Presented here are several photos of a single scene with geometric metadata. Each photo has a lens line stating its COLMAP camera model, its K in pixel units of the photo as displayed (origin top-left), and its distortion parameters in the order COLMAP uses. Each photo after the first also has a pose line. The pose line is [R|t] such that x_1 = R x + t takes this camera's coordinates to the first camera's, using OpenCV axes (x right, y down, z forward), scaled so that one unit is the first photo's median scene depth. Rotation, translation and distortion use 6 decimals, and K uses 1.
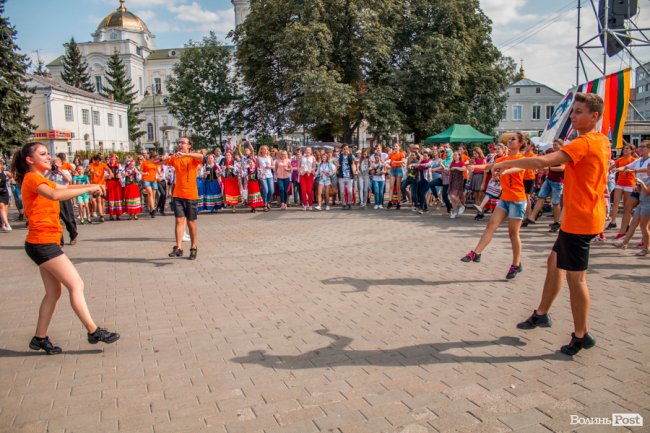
lens RADIAL K [[549.1, 0, 335.7], [0, 549.1, 219.1], [0, 0, 1]] dist [-0.146135, 0.138500]
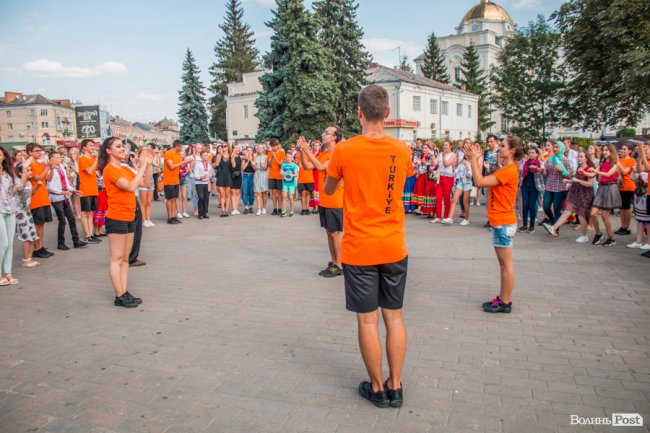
lens RADIAL K [[549.1, 0, 314.9], [0, 549.1, 207.7], [0, 0, 1]] dist [-0.146135, 0.138500]
pose [[0.762323, 0.094910, -0.640199, 0.084281], [-0.096239, 0.994815, 0.032884, -0.010377], [0.640001, 0.036544, 0.767505, 0.057284]]
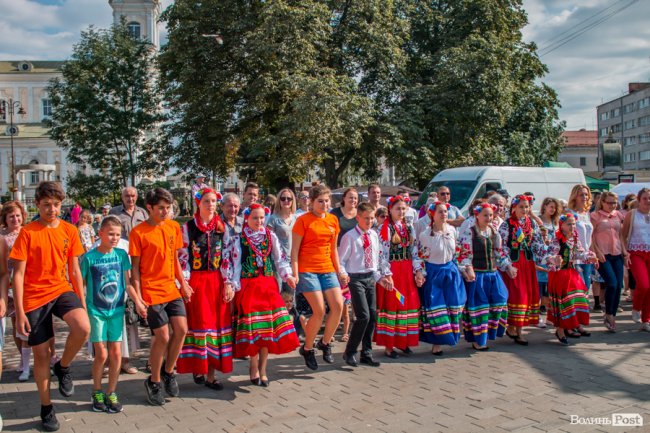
lens RADIAL K [[646.2, 0, 315.2], [0, 646.2, 205.0], [0, 0, 1]] dist [-0.051022, 0.000000]
pose [[0.985781, 0.008307, 0.167833, -0.121972], [0.012126, 0.992657, -0.120352, -0.024648], [-0.167600, 0.120676, 0.978441, 0.214785]]
